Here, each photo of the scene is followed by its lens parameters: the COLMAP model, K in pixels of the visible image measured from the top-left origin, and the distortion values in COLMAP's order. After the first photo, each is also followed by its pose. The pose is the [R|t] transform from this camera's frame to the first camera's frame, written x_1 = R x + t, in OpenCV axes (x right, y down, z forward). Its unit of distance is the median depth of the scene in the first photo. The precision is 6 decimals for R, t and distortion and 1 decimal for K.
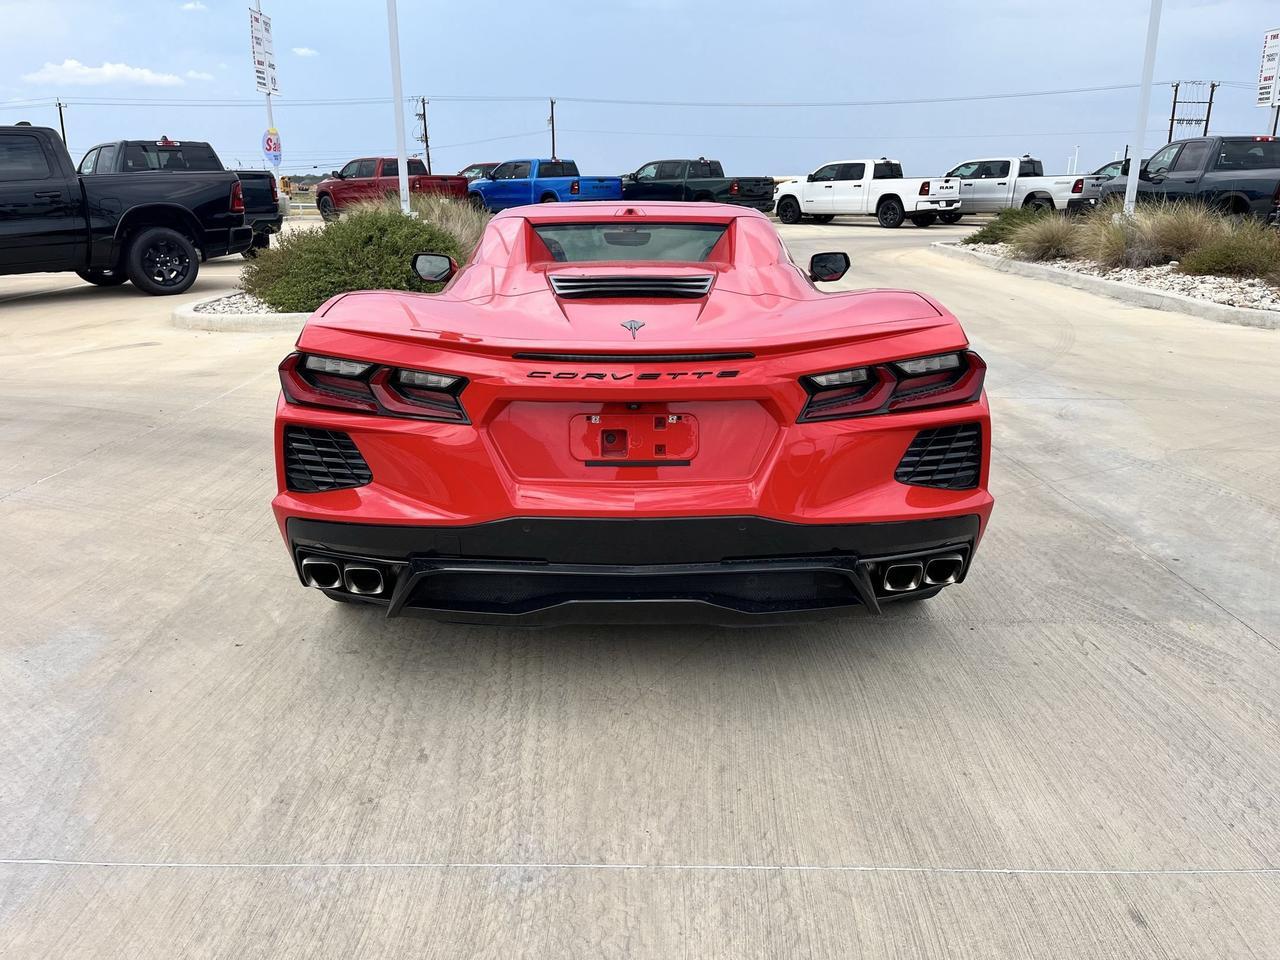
lens RADIAL K [[1035.4, 0, 641.3], [0, 1035.4, 487.3], [0, 0, 1]] dist [0.050482, -0.077335]
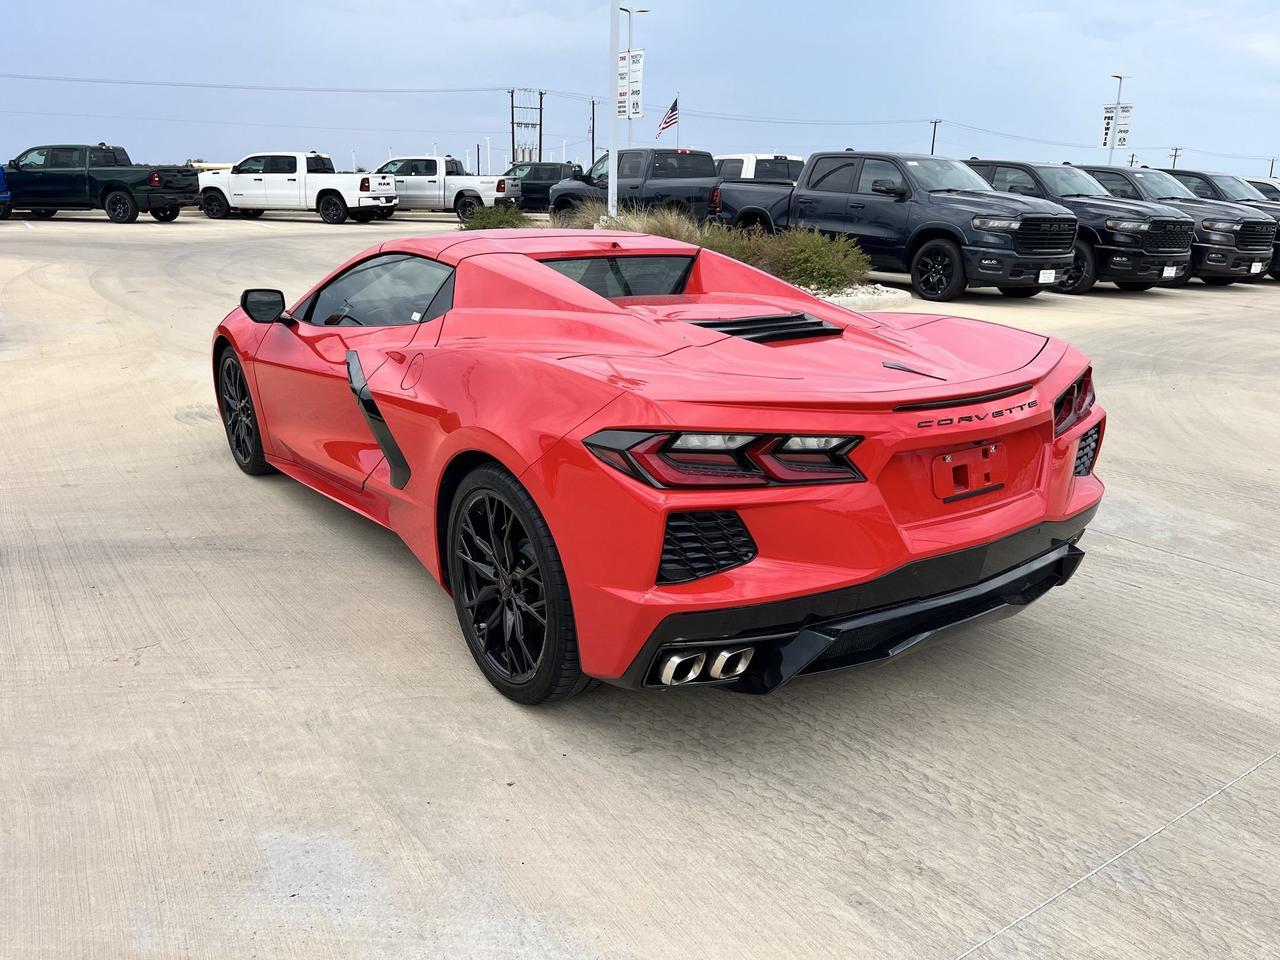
lens RADIAL K [[1035.4, 0, 633.6], [0, 1035.4, 488.5], [0, 0, 1]] dist [0.050482, -0.077335]
pose [[0.800822, -0.154418, 0.578653, -0.146443], [0.145851, 0.987384, 0.061642, -0.023404], [-0.580871, 0.035033, 0.813241, 0.049038]]
